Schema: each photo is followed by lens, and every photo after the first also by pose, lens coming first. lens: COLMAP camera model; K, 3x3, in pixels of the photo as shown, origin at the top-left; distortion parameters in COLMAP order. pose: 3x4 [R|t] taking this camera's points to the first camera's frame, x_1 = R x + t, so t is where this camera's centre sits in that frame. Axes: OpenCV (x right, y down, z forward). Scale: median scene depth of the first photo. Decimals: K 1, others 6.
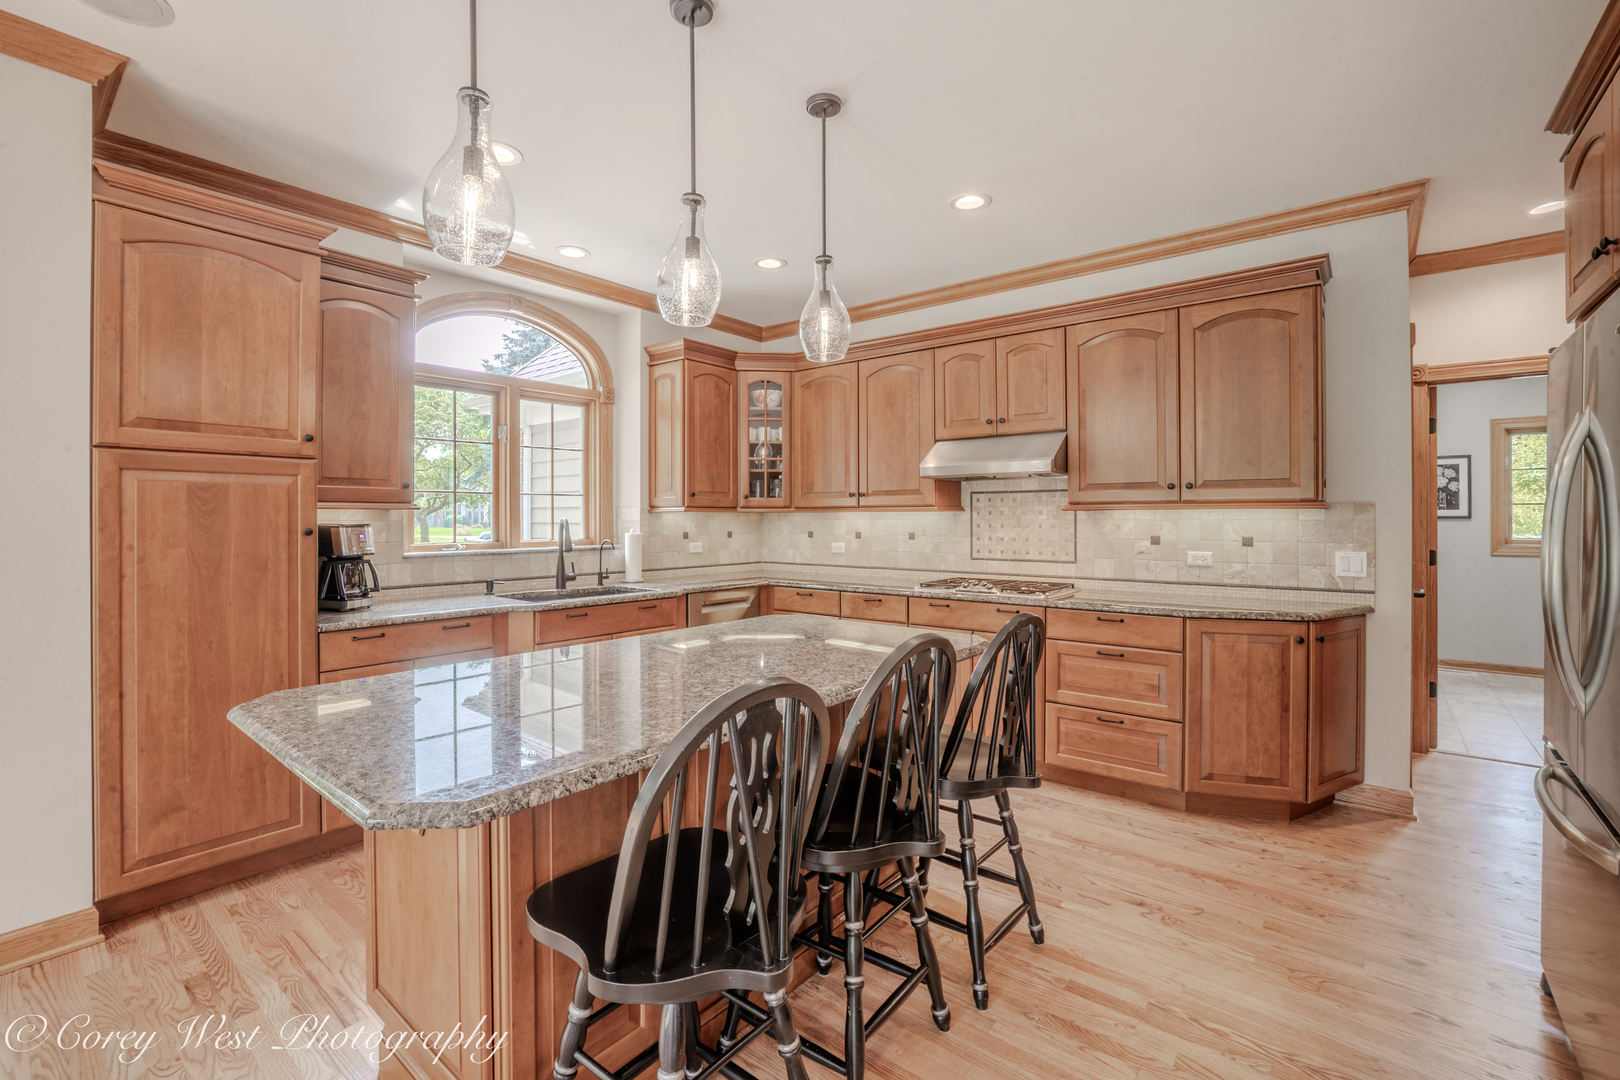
lens RADIAL K [[716.8, 0, 817.6], [0, 716.8, 513.7], [0, 0, 1]] dist [-0.069157, 0.028048]
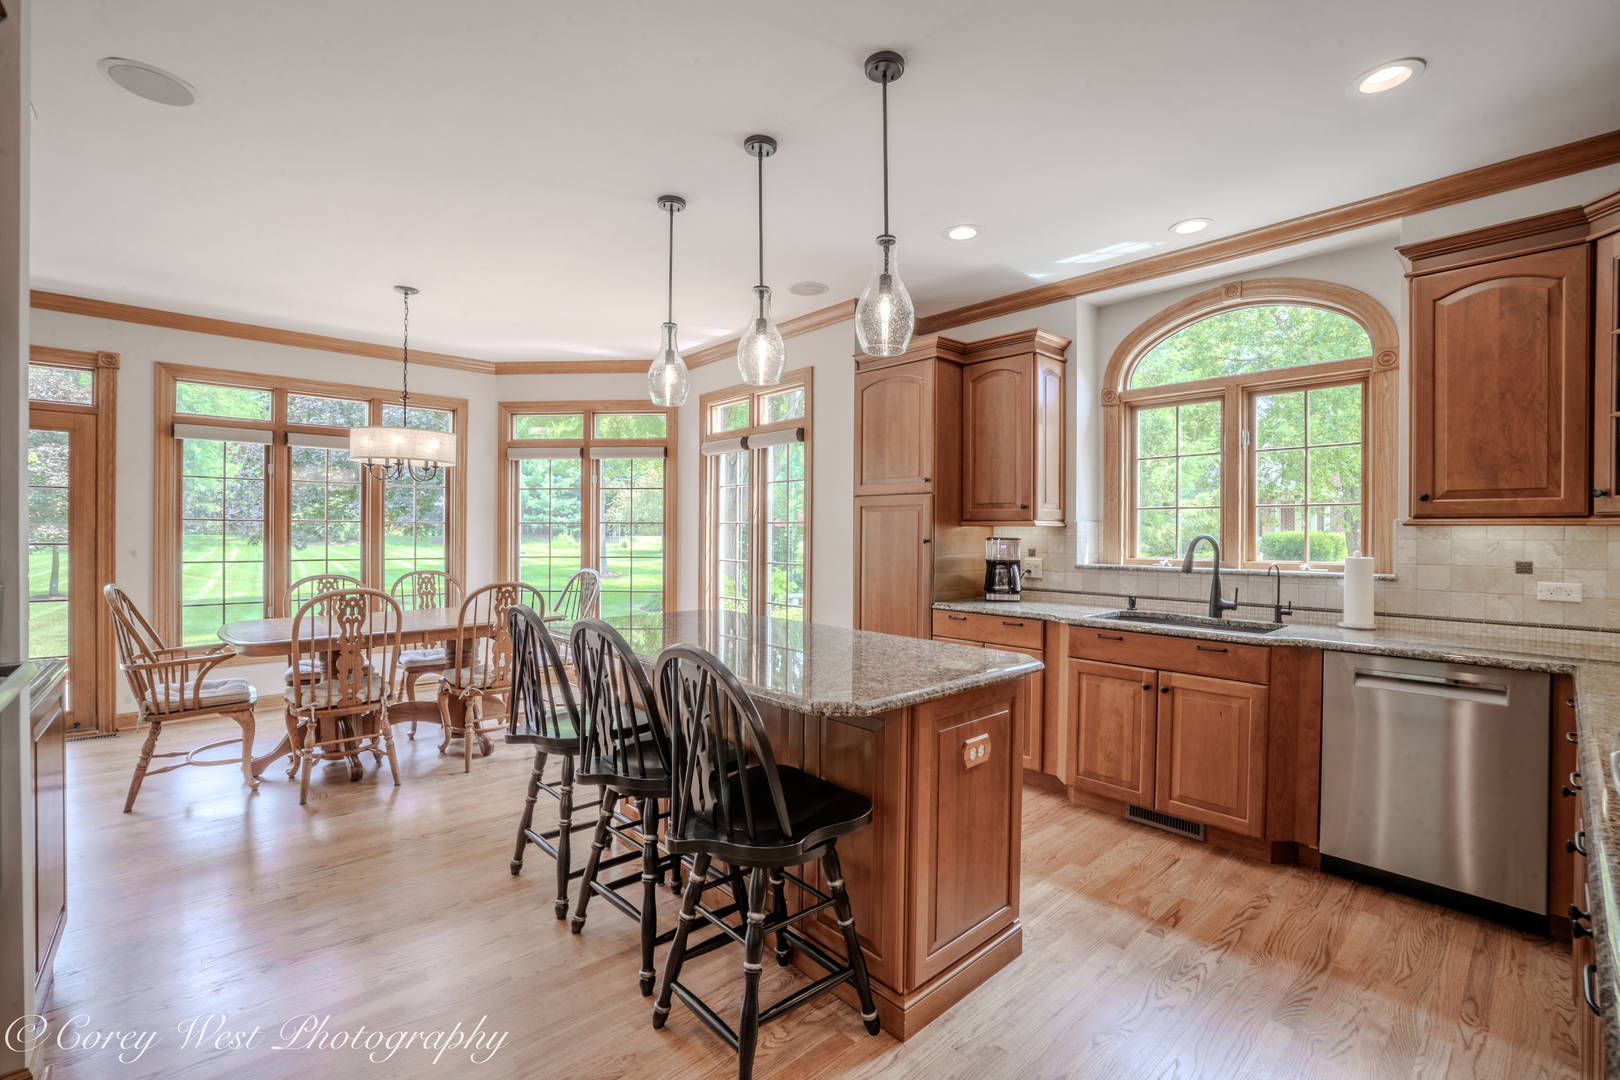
lens RADIAL K [[701.5, 0, 805.7], [0, 701.5, 530.2], [0, 0, 1]] dist [-0.034163, 0.009017]
pose [[-0.150715, -0.000683, -0.988577, 0.689876], [0.000402, 1.000000, -0.000752, 0.001823], [0.988577, -0.000511, -0.150715, 0.812748]]
